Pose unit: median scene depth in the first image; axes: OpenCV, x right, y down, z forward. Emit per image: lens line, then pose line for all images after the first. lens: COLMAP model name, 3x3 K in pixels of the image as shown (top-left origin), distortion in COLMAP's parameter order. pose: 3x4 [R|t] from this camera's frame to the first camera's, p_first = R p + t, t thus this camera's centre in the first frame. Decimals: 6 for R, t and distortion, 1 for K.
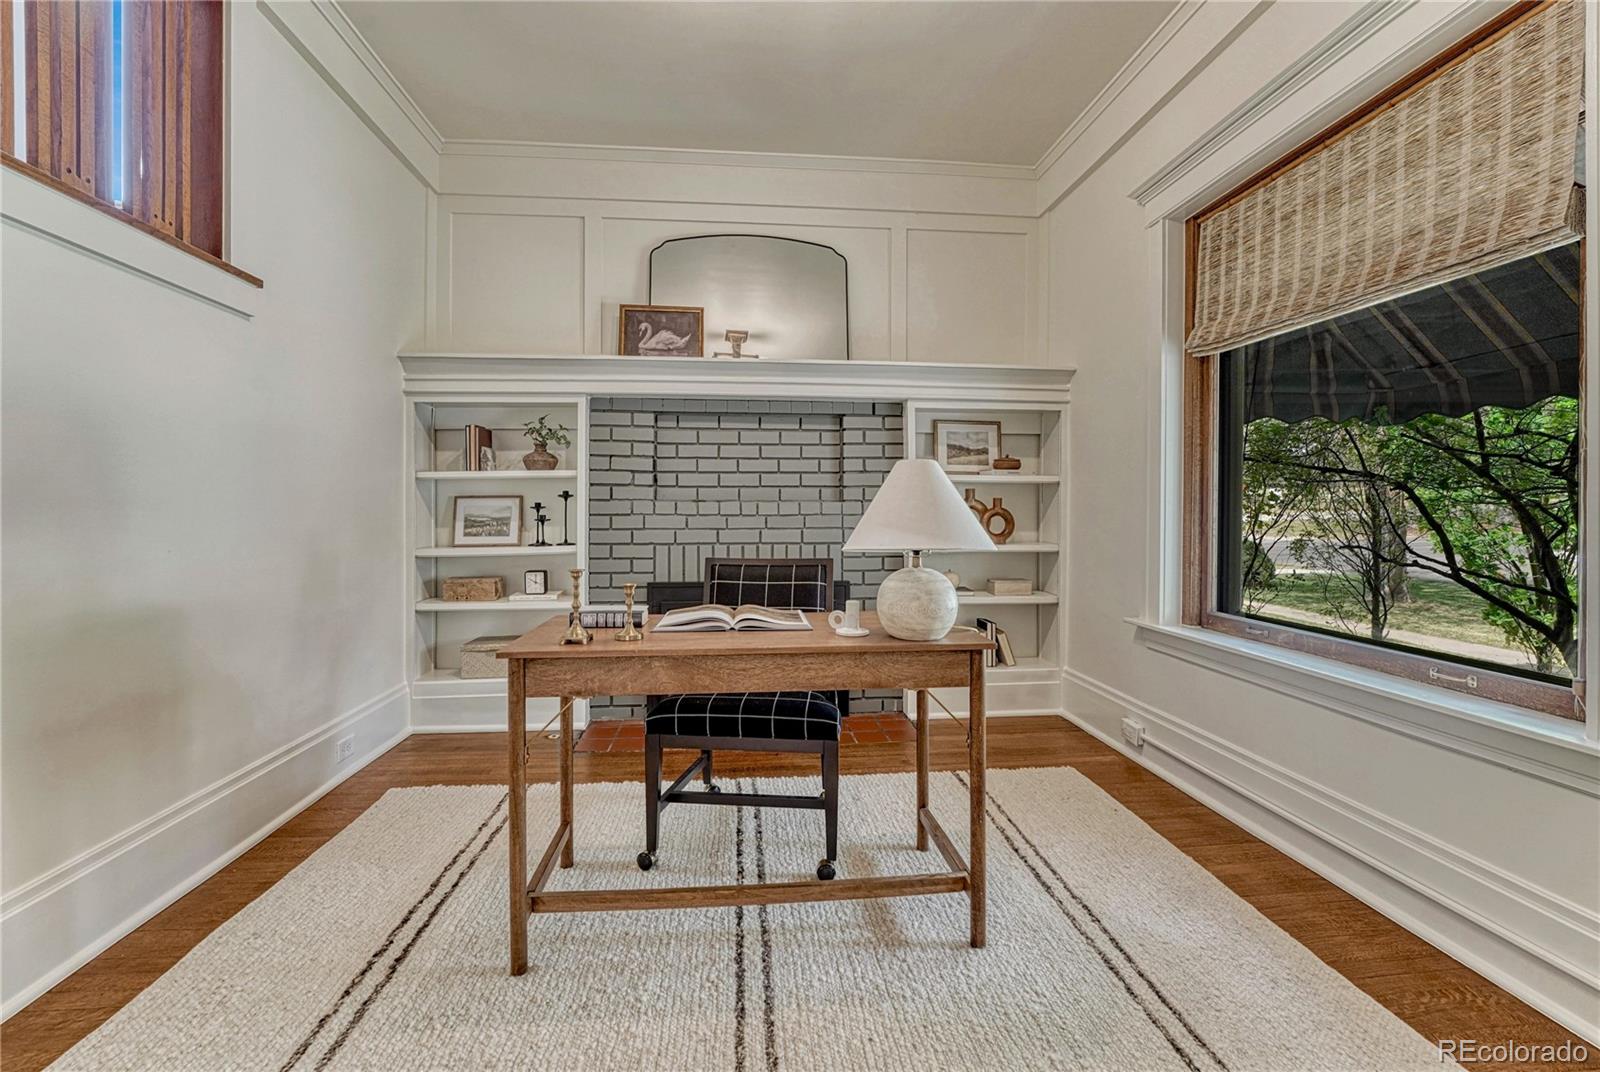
lens RADIAL K [[678.3, 0, 810.1], [0, 678.3, 512.0], [0, 0, 1]] dist [-0.014040, -0.000037]
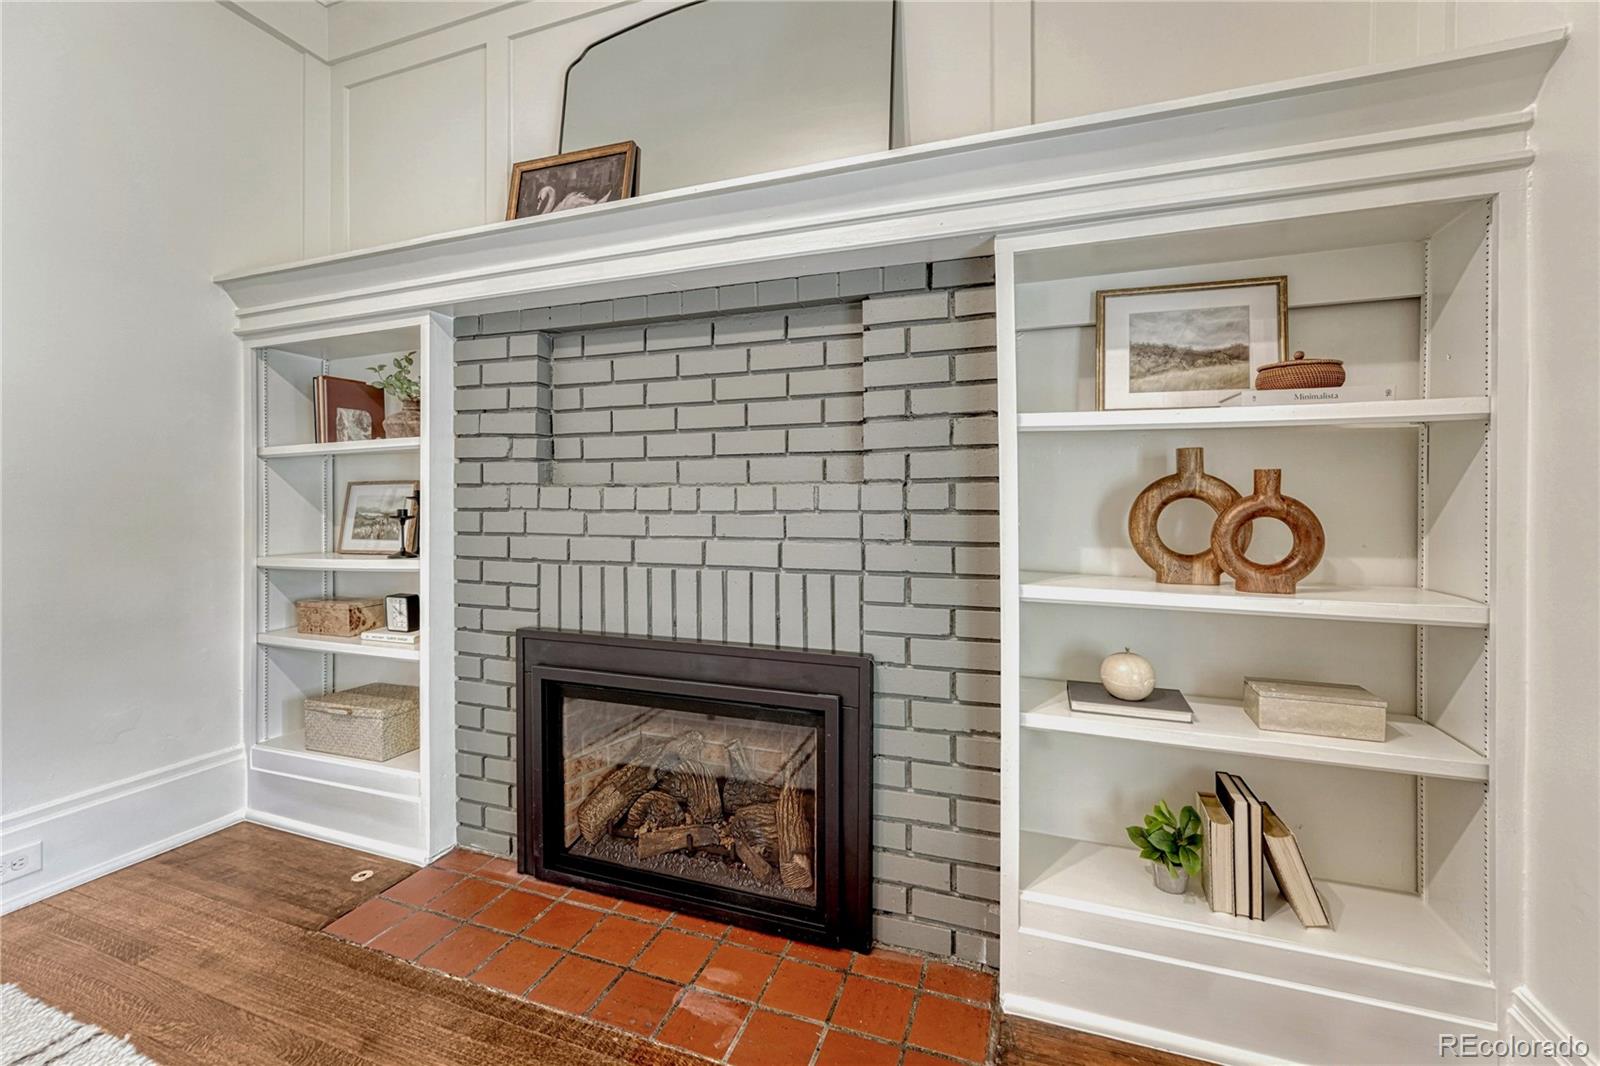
lens RADIAL K [[660.8, 0, 800.0], [0, 660.8, 499.6], [0, 0, 1]] dist [-0.002011, -0.000016]
pose [[0.900100, -0.001444, -0.435681, 0.207841], [-0.001735, 0.999975, -0.006899, -0.000896], [0.435680, 0.006966, 0.900075, 0.574101]]
